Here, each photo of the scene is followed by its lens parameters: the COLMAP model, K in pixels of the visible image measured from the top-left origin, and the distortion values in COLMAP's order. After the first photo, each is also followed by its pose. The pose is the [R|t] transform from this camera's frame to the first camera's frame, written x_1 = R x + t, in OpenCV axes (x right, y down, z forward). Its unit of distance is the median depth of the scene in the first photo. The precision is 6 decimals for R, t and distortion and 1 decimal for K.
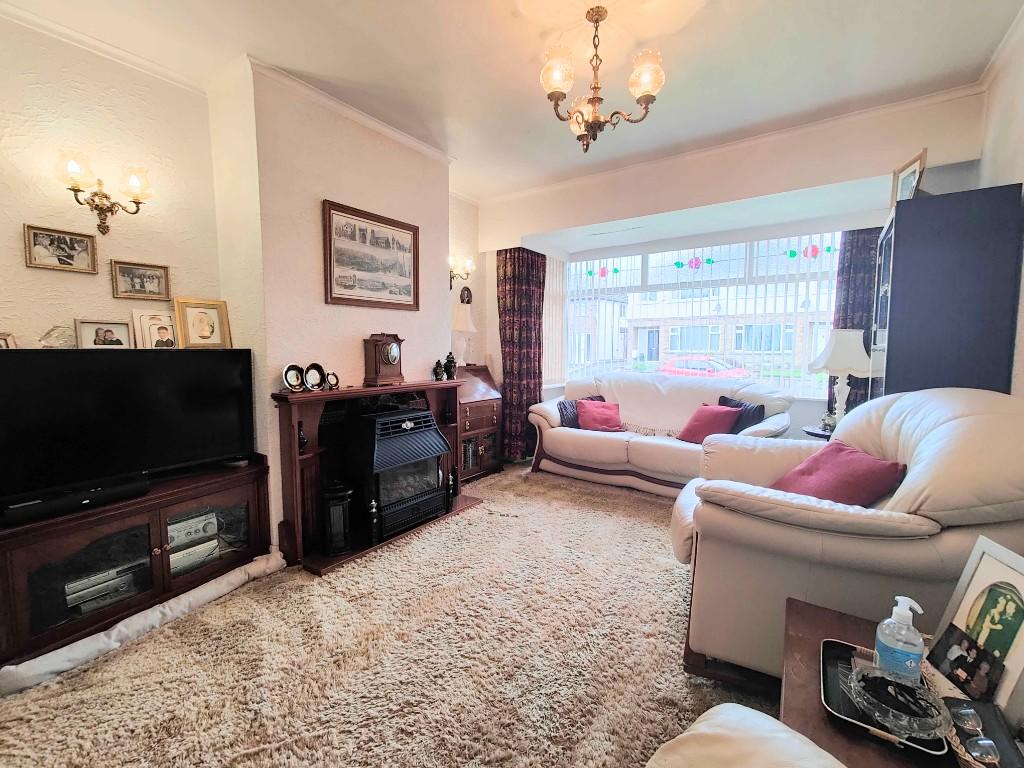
lens RADIAL K [[449.3, 0, 512.0], [0, 449.3, 384.0], [0, 0, 1]] dist [0.007873, -0.000183]
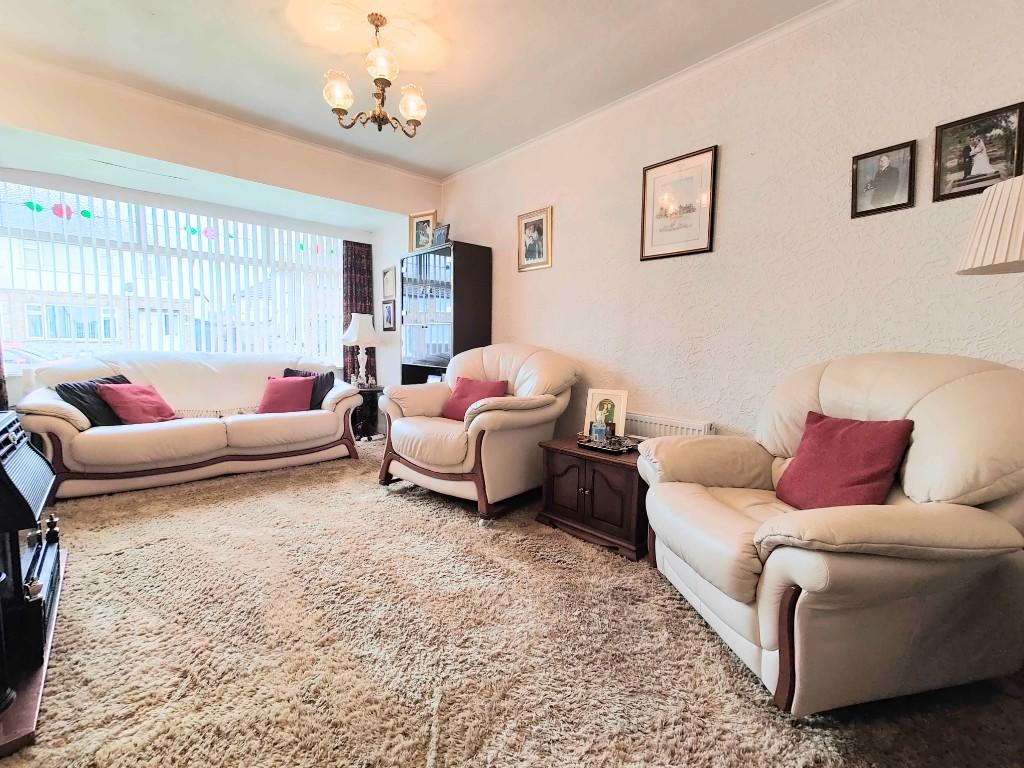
lens RADIAL K [[449.3, 0, 512.0], [0, 449.3, 384.0], [0, 0, 1]] dist [0.007873, -0.000183]
pose [[0.224779, -0.083845, 0.970796, -0.475140], [0.065243, 0.995350, 0.070860, 0.022941], [-0.972223, 0.047410, 0.229204, 0.227841]]
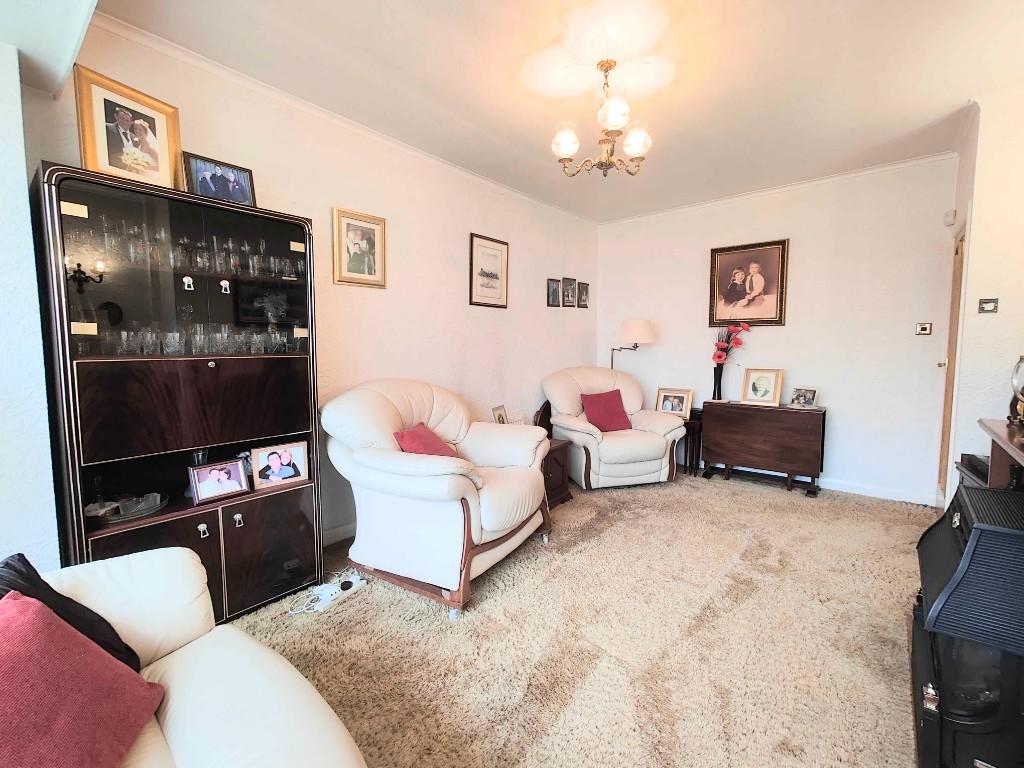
lens RADIAL K [[449.3, 0, 512.0], [0, 449.3, 384.0], [0, 0, 1]] dist [0.007873, -0.000183]
pose [[-0.996368, -0.001439, 0.085140, 0.167420], [0.012879, 0.985808, 0.167380, -0.110376], [-0.084173, 0.167868, -0.982209, 1.164900]]
